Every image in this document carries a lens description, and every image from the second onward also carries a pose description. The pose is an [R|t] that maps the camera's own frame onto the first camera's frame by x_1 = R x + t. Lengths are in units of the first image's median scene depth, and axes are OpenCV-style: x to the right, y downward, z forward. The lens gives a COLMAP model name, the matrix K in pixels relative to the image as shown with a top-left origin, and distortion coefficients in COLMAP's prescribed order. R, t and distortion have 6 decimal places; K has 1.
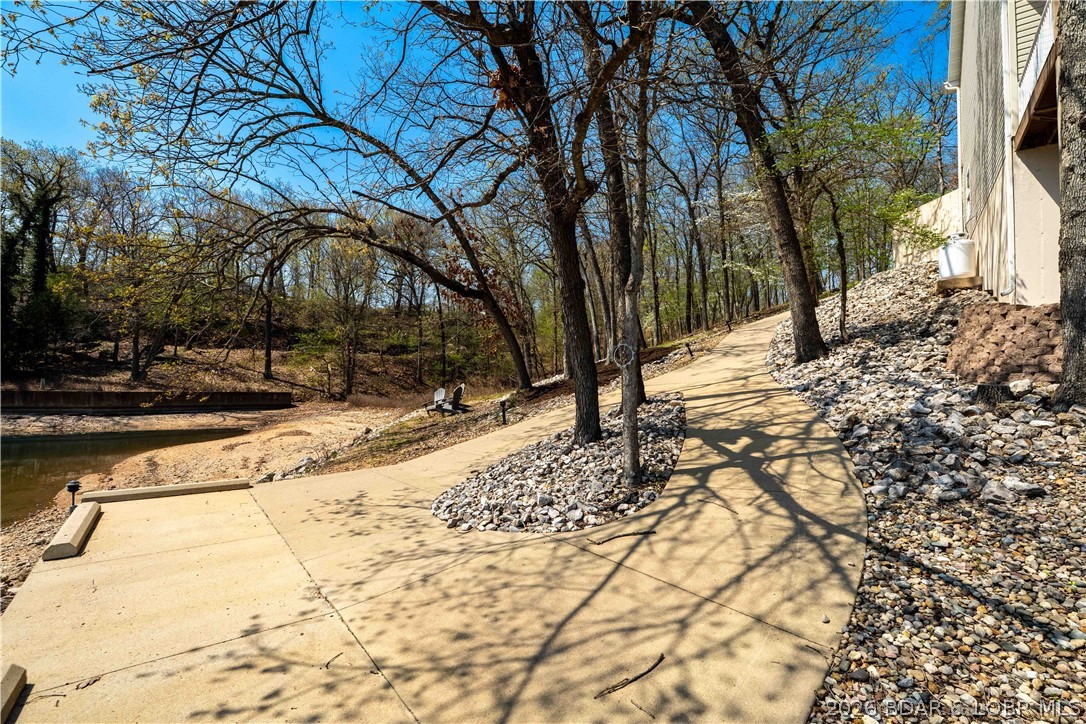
lens RADIAL K [[476.1, 0, 545.2], [0, 476.1, 364.6], [0, 0, 1]] dist [-0.005648, -0.000589]
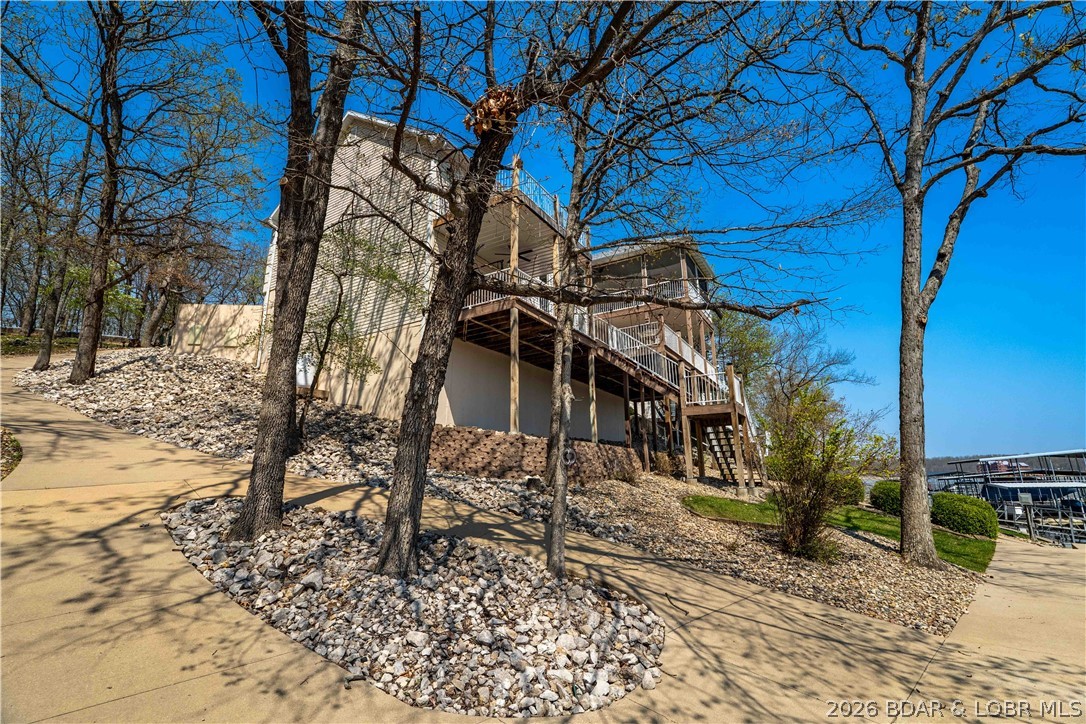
lens RADIAL K [[476.1, 0, 544.0], [0, 476.1, 363.0], [0, 0, 1]] dist [-0.005648, -0.000589]
pose [[-0.093040, 0.216463, 0.971847, -1.681078], [-0.037966, 0.974600, -0.220711, 0.024939], [-0.994938, -0.057432, -0.082459, 2.070161]]
